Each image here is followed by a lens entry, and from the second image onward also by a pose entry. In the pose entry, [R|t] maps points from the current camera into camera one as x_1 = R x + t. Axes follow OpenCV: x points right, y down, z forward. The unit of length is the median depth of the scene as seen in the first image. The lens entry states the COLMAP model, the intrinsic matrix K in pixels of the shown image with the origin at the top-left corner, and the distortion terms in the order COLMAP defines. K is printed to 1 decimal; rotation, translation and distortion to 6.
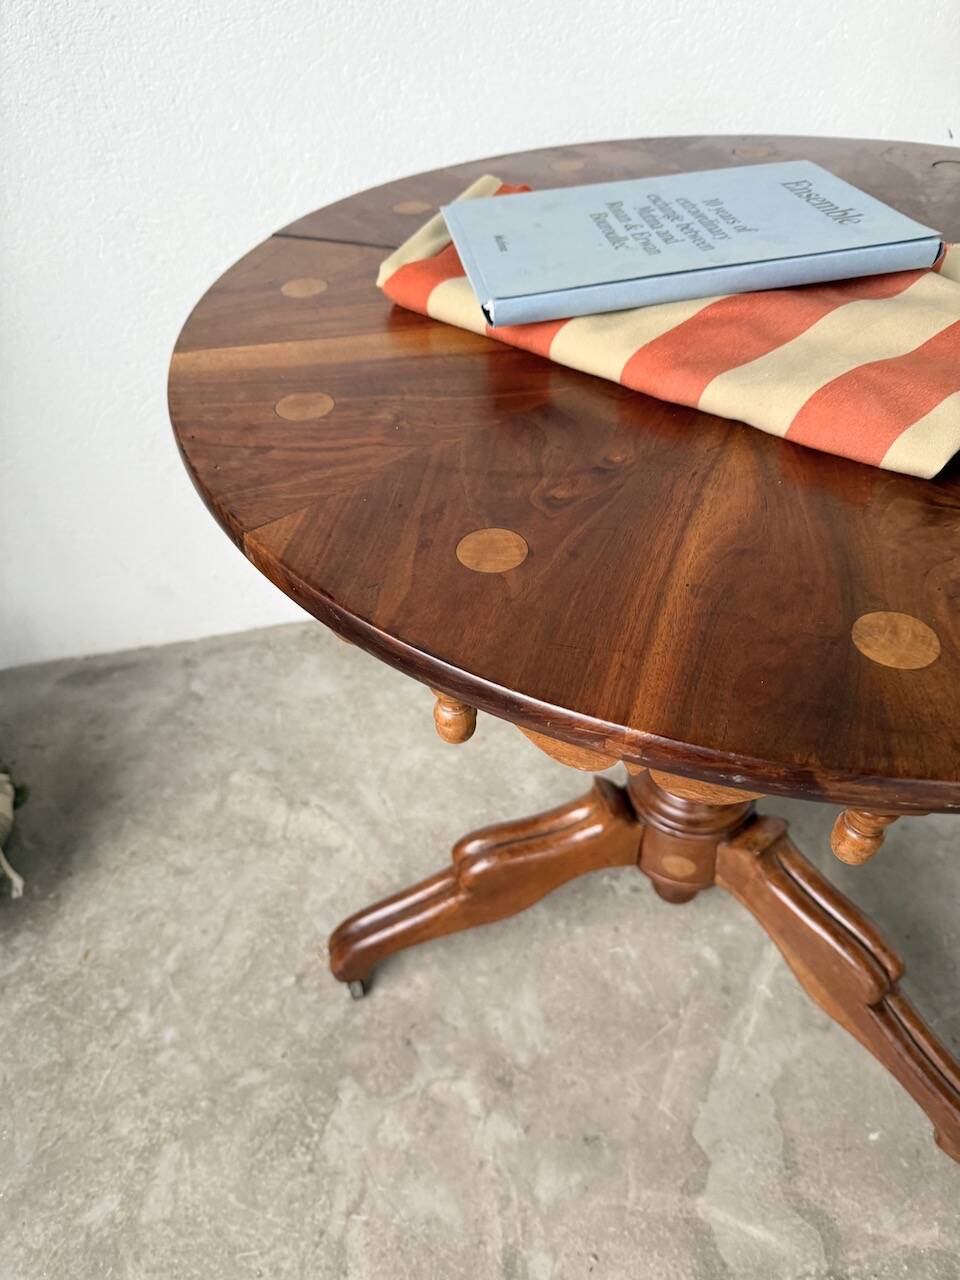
lens RADIAL K [[913.0, 0, 484.2], [0, 913.0, 646.9], [0, 0, 1]] dist [-0.012058, -0.003952]
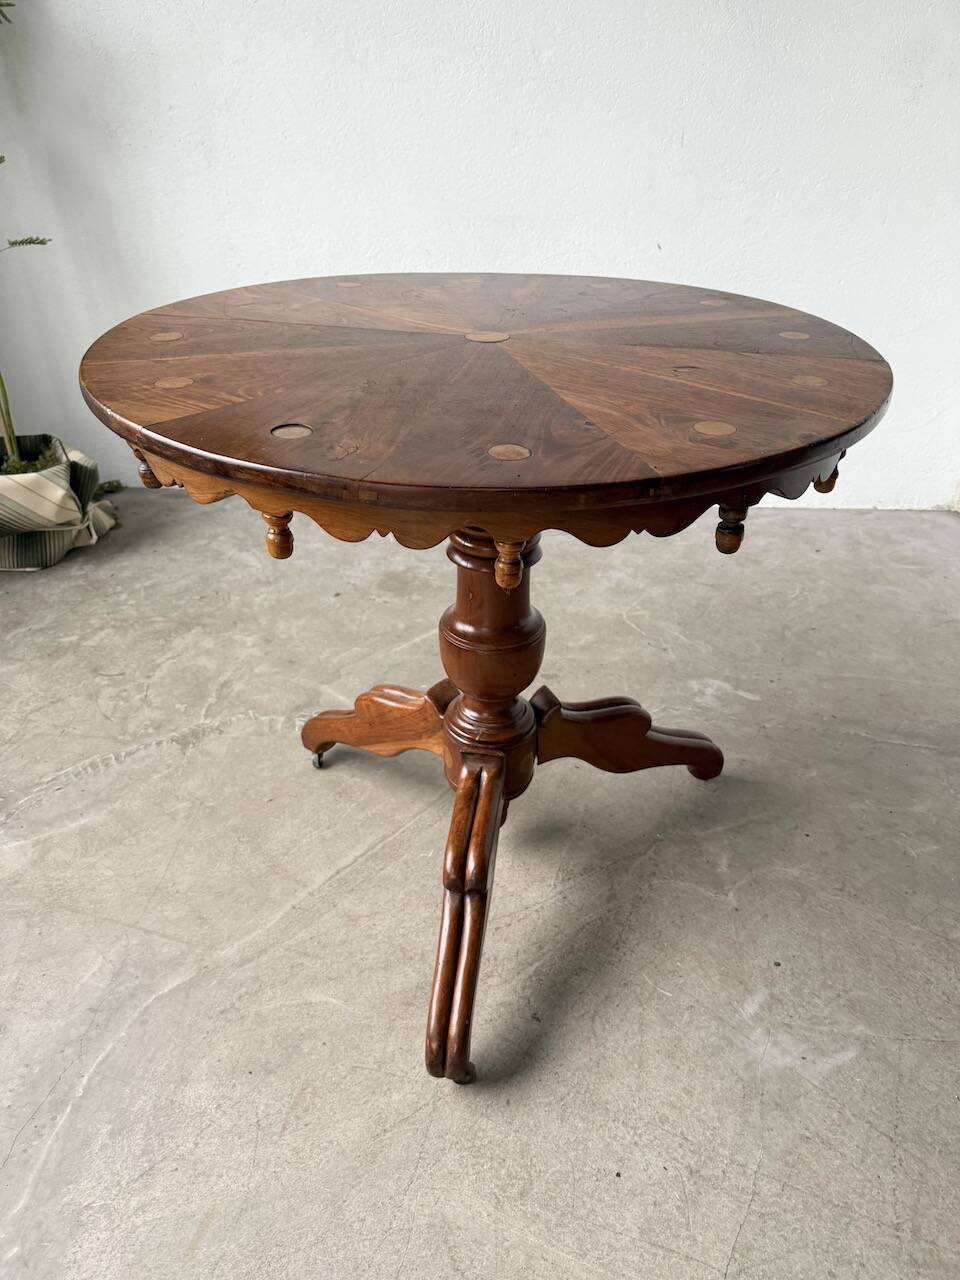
lens RADIAL K [[879.2, 0, 488.6], [0, 879.2, 645.7], [0, 0, 1]] dist [0.156370, -0.339252]
pose [[0.950985, 0.182006, -0.250003, 1.011215], [-0.228353, 0.958471, -0.170847, 0.745322], [0.208526, 0.219562, 0.953053, -0.770646]]
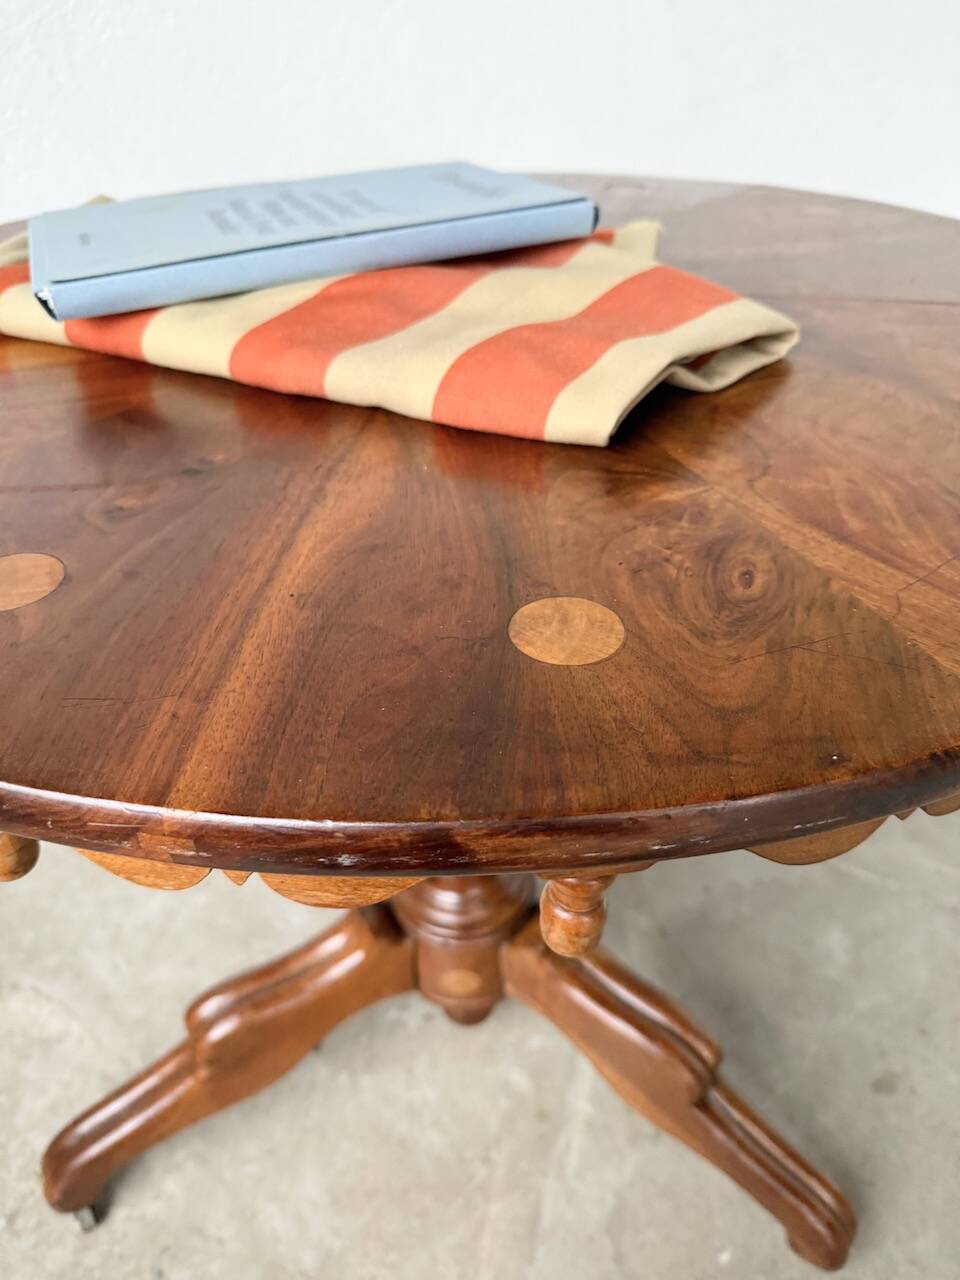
lens RADIAL K [[930.8, 0, 482.1], [0, 930.8, 645.4], [0, 0, 1]] dist [-0.030474, 0.004676]
pose [[0.970383, -0.117238, 0.211214, 0.089912], [0.142348, 0.983924, -0.107844, 0.028958], [-0.195175, 0.134716, 0.971472, 0.118049]]
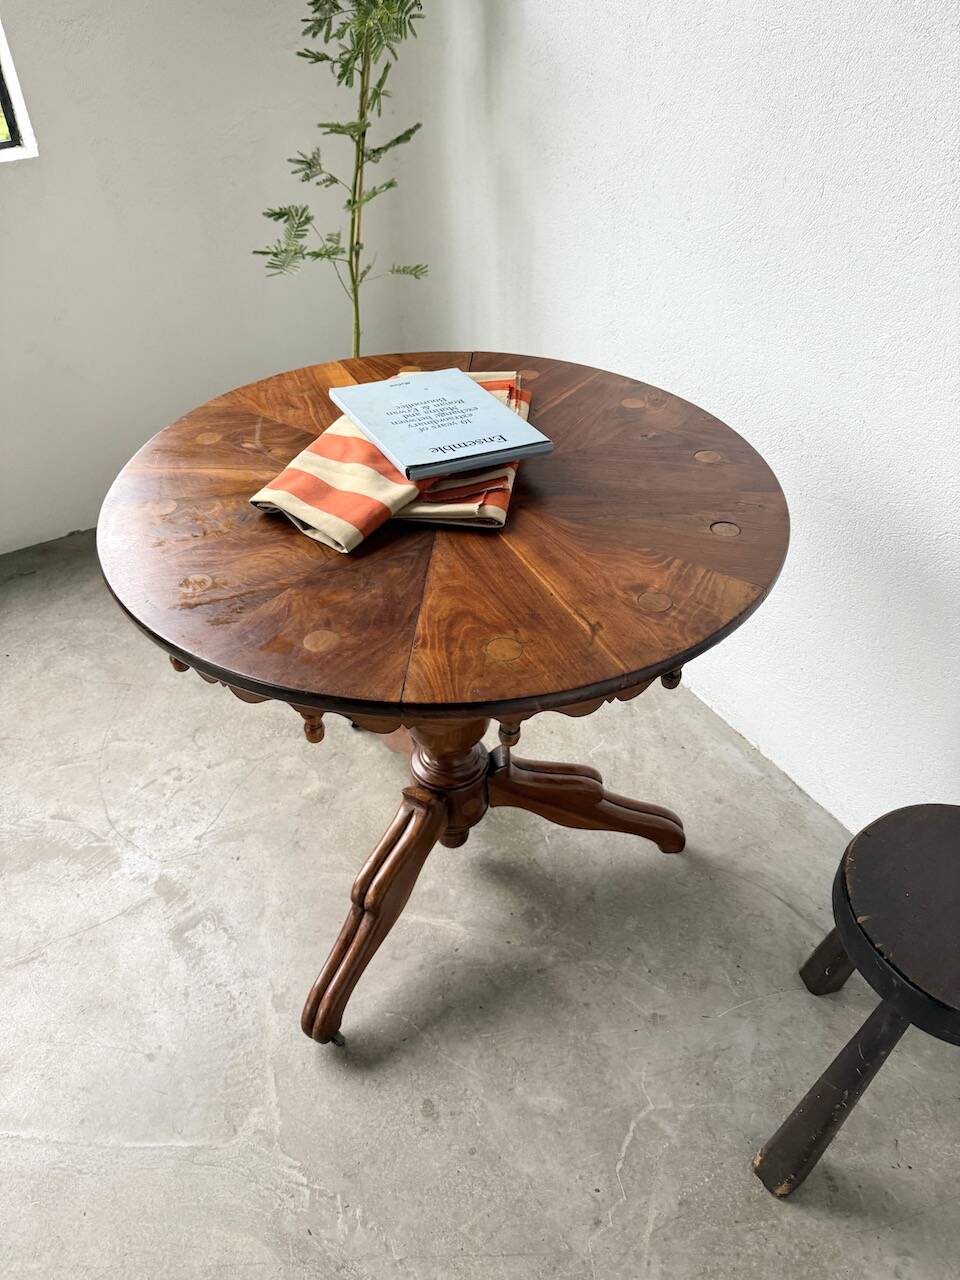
lens RADIAL K [[910.1, 0, 492.7], [0, 910.1, 642.3], [0, 0, 1]] dist [-0.002116, -0.004250]
pose [[0.316671, 0.632370, -0.706985, 1.229479], [-0.661251, 0.681548, 0.313432, -0.522337], [0.680049, 0.368239, 0.633982, 0.004980]]
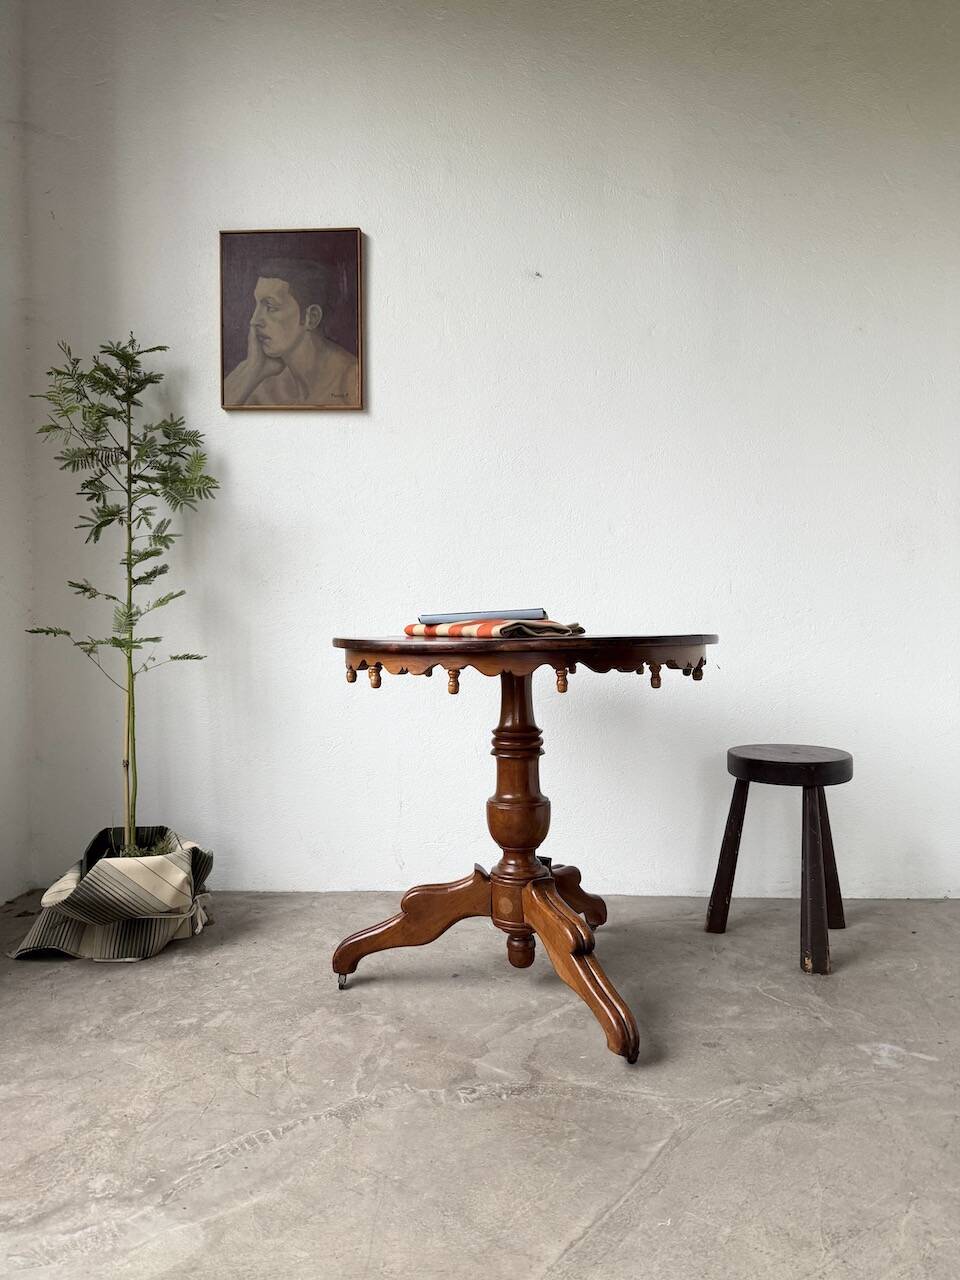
lens RADIAL K [[891.5, 0, 486.6], [0, 891.5, 636.2], [0, 0, 1]] dist [0.001659, -0.005581]
pose [[0.967126, 0.034881, -0.251894, 0.659858], [-0.195467, 0.735584, -0.648620, 1.106294], [0.162665, 0.676534, 0.718221, -0.853093]]
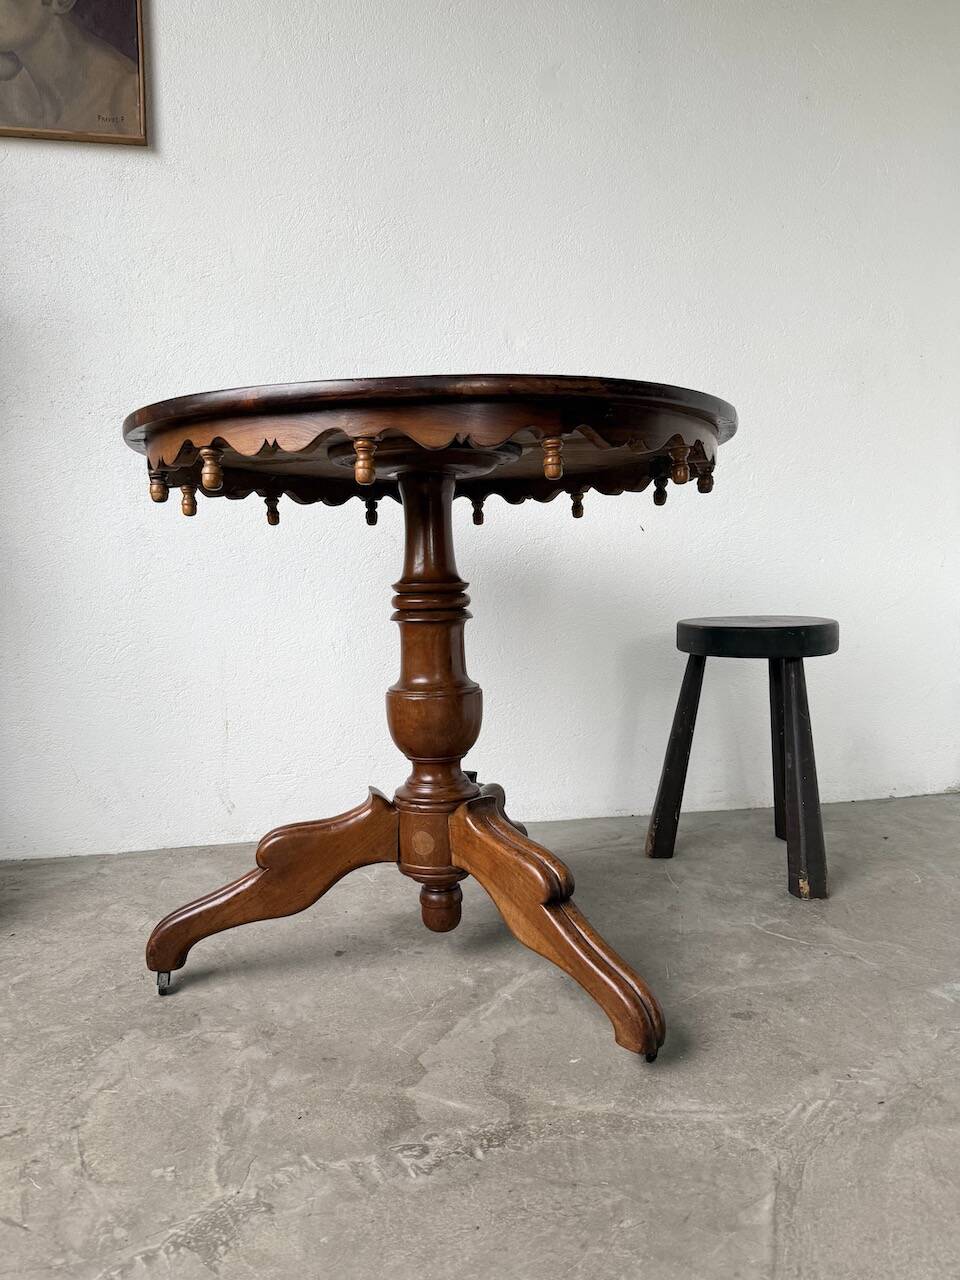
lens RADIAL K [[899.8, 0, 477.0], [0, 899.8, 637.8], [0, 0, 1]] dist [0.002094, -0.005083]
pose [[0.999549, 0.018434, -0.023702, 0.324273], [-0.029258, 0.775402, -0.630789, 0.846748], [0.006750, 0.631198, 0.775592, -0.222482]]
